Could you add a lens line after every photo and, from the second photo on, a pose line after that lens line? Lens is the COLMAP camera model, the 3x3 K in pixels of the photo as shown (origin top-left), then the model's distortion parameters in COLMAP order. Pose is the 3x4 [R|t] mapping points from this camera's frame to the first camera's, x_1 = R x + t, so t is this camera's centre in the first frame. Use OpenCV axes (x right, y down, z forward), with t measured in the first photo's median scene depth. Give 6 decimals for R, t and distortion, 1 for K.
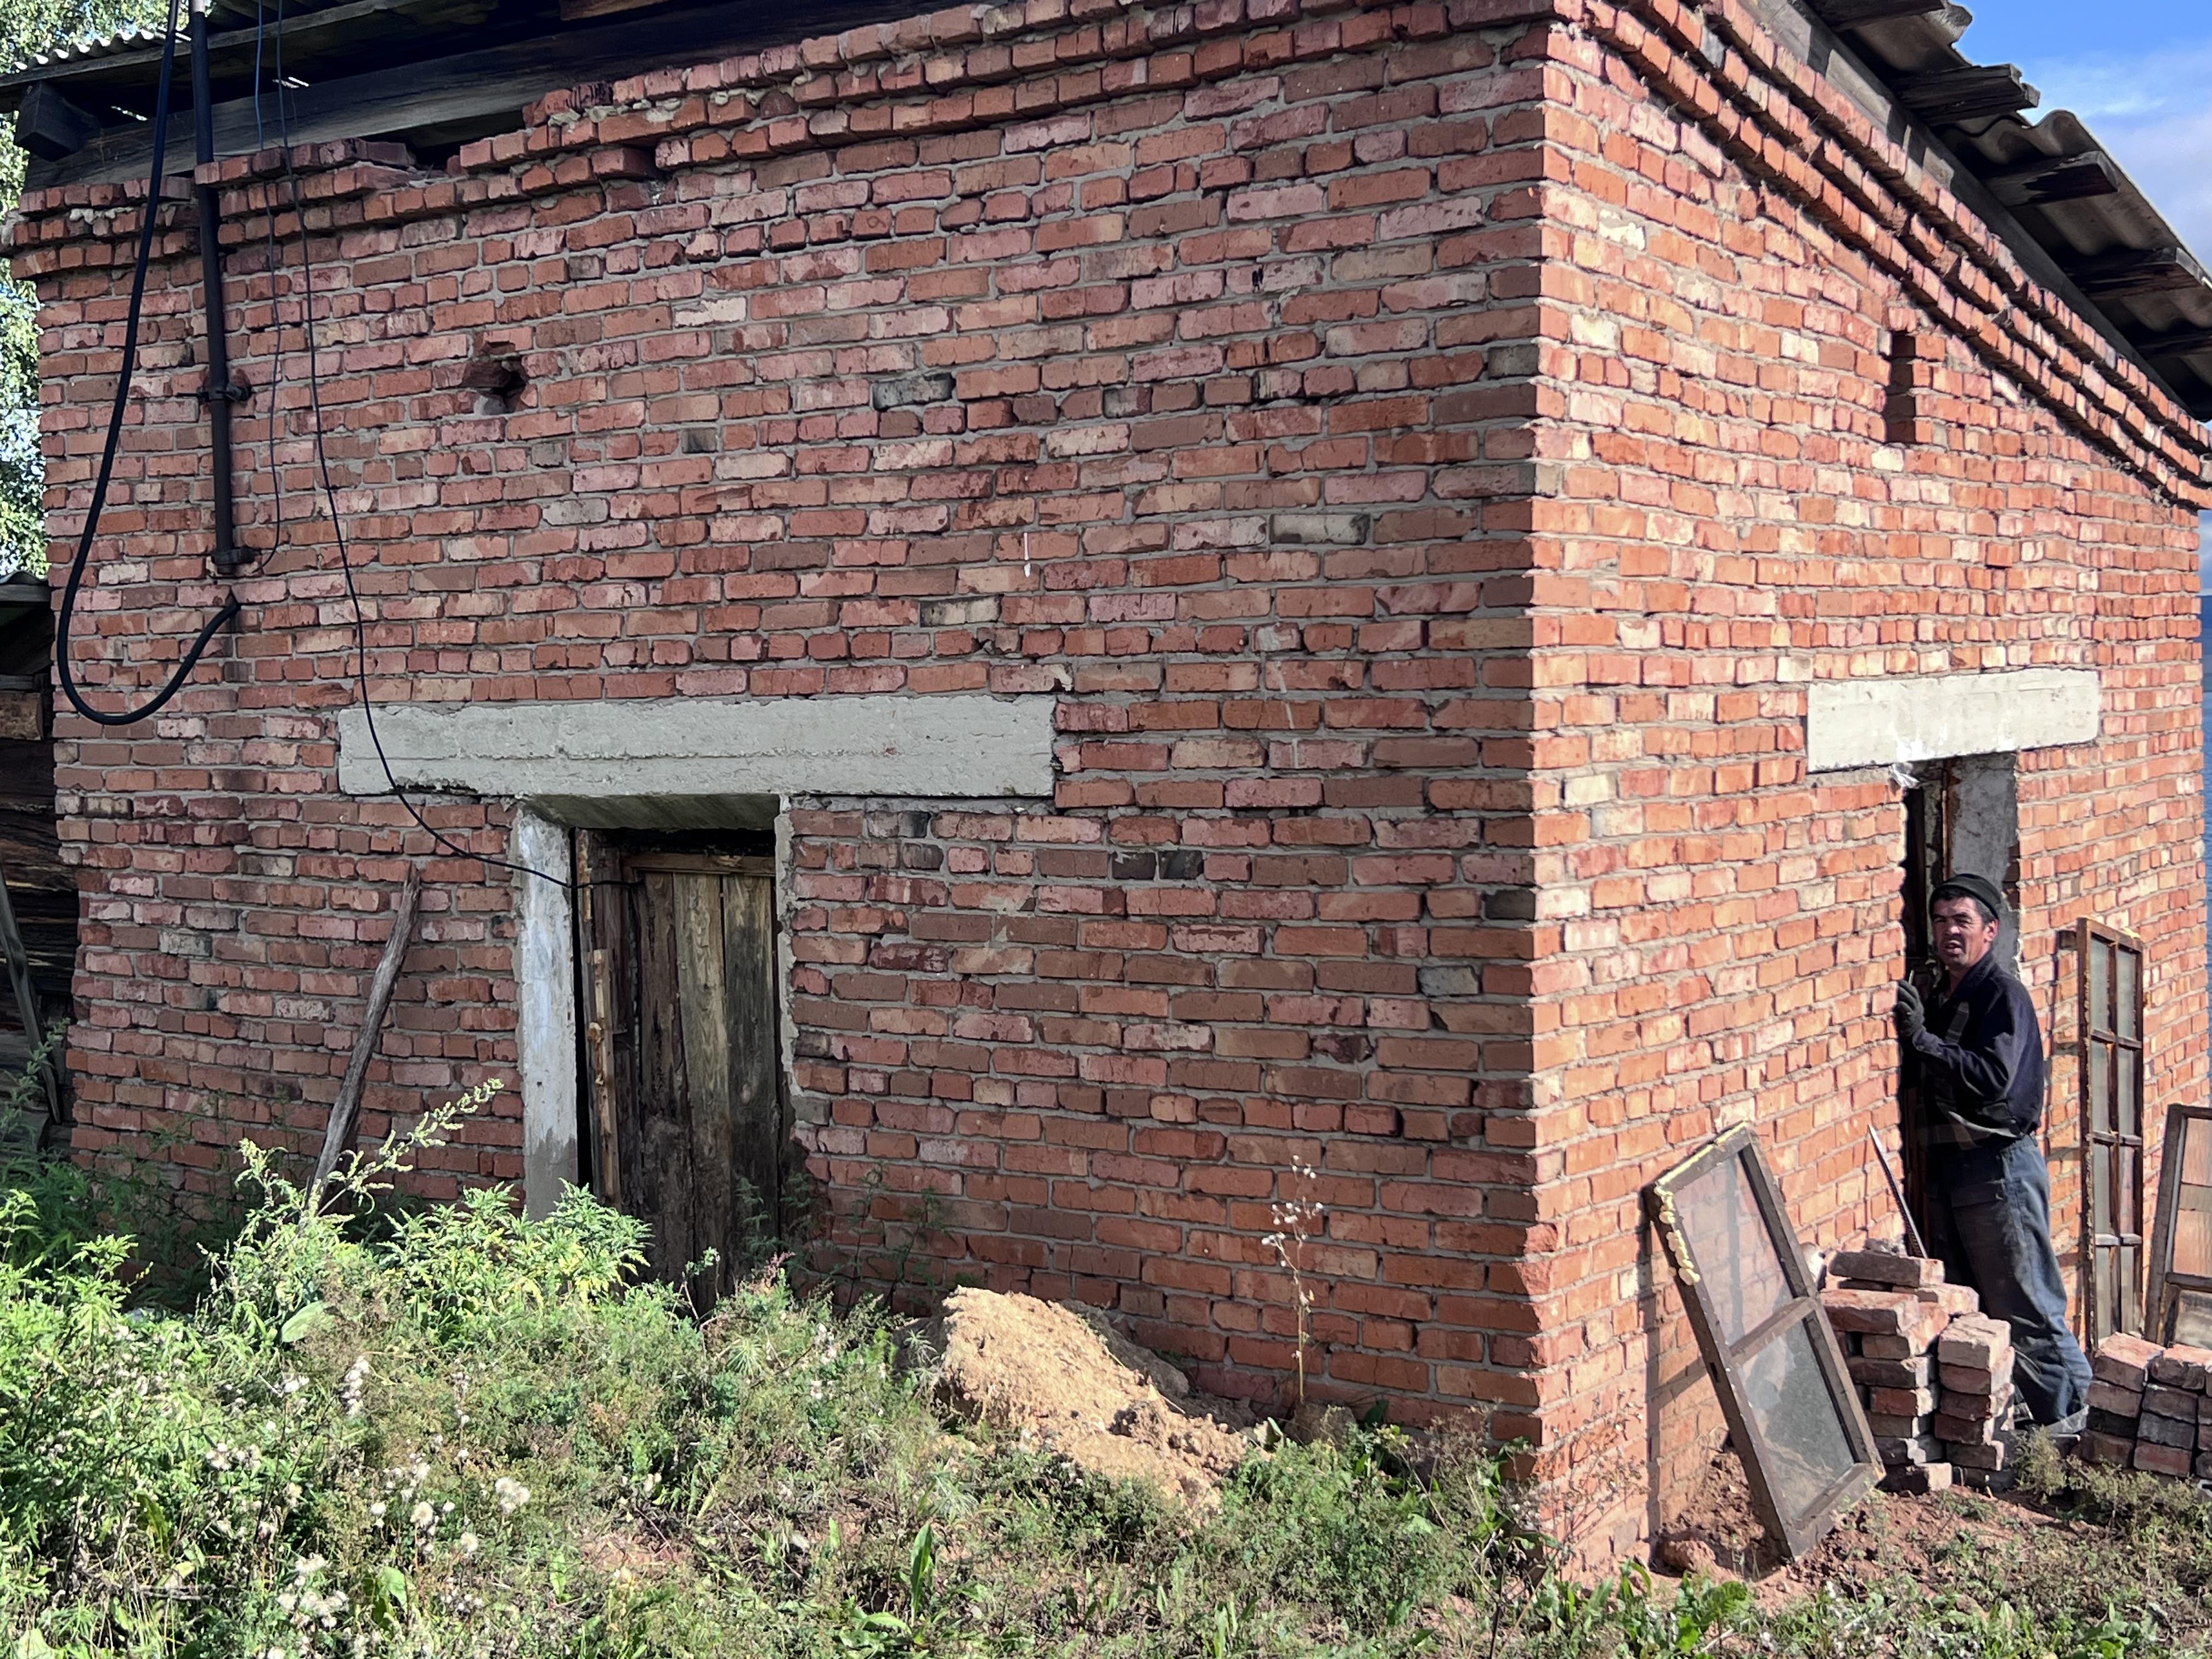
lens RADIAL K [[2804.1, 0, 1103.9], [0, 2804.1, 836.5], [0, 0, 1]] dist [0.093635, 0.000000]
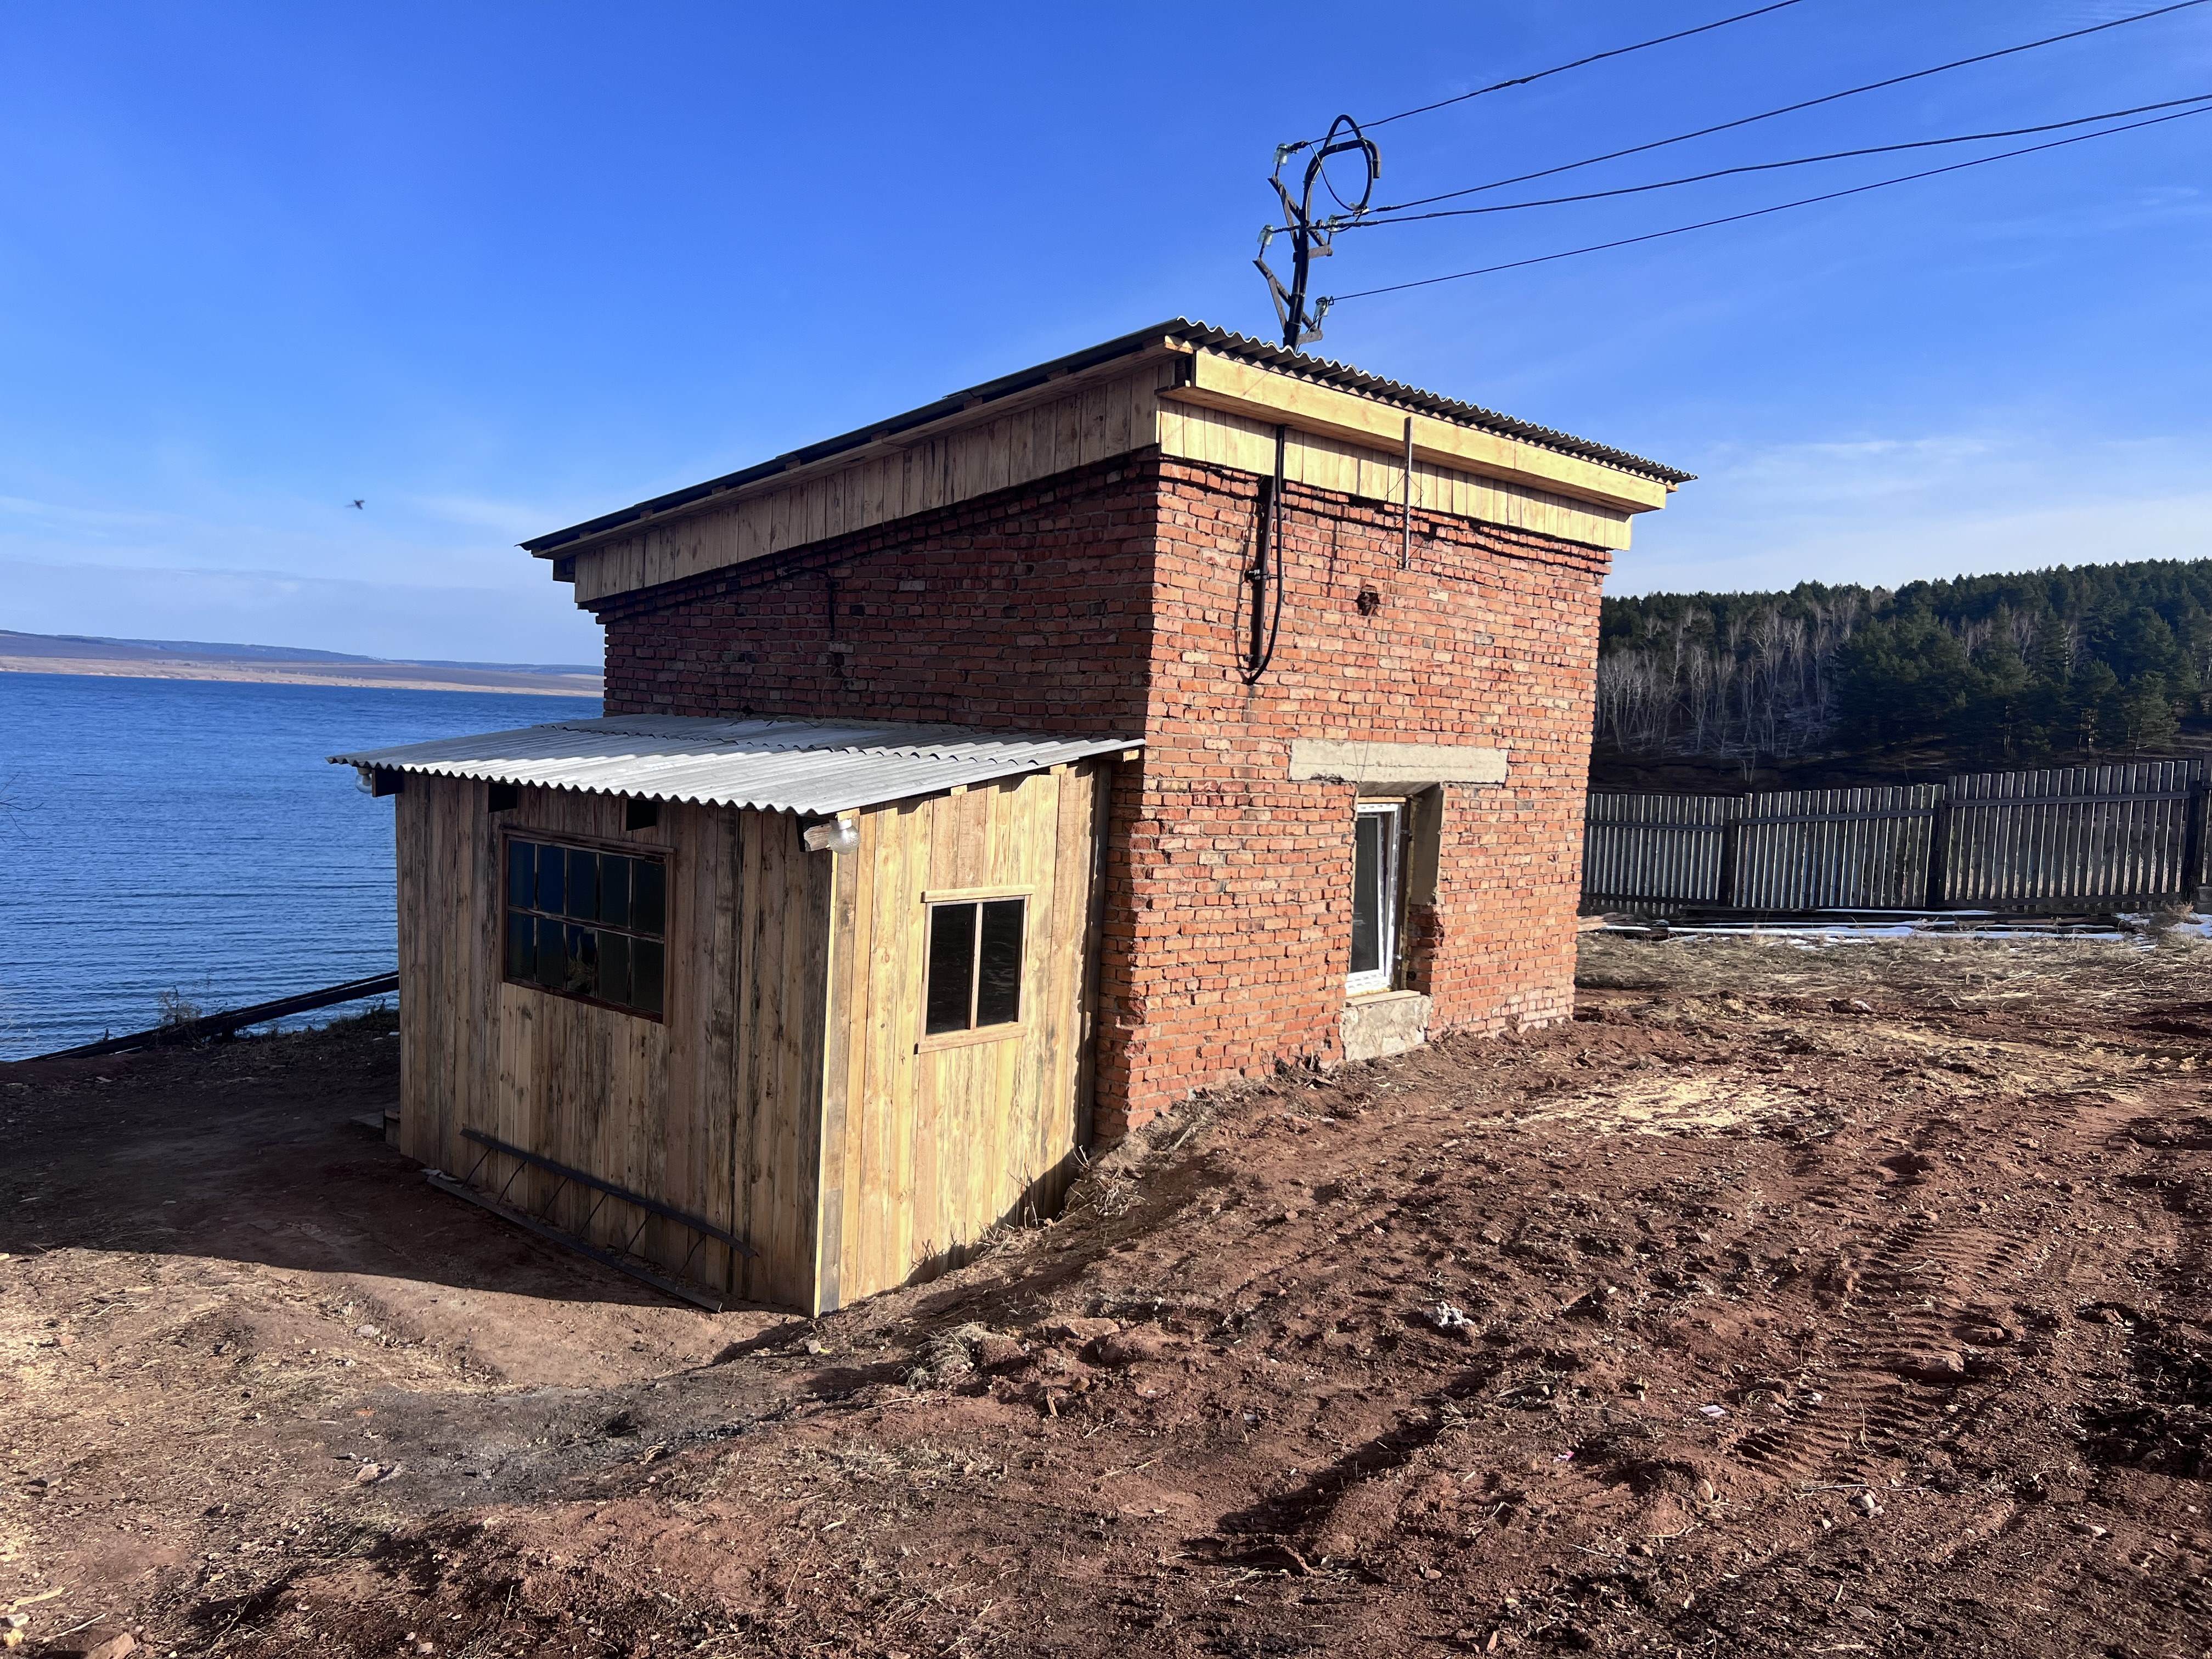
lens RADIAL K [[1703.0, 0, 1084.7], [0, 1703.0, 860.3], [0, 0, 1]] dist [0.076861, -0.088532]
pose [[0.107370, -0.047854, 0.993067, -1.737189], [0.000896, 0.998845, 0.048035, -0.018538], [-0.994219, -0.004268, 0.107289, 1.145732]]
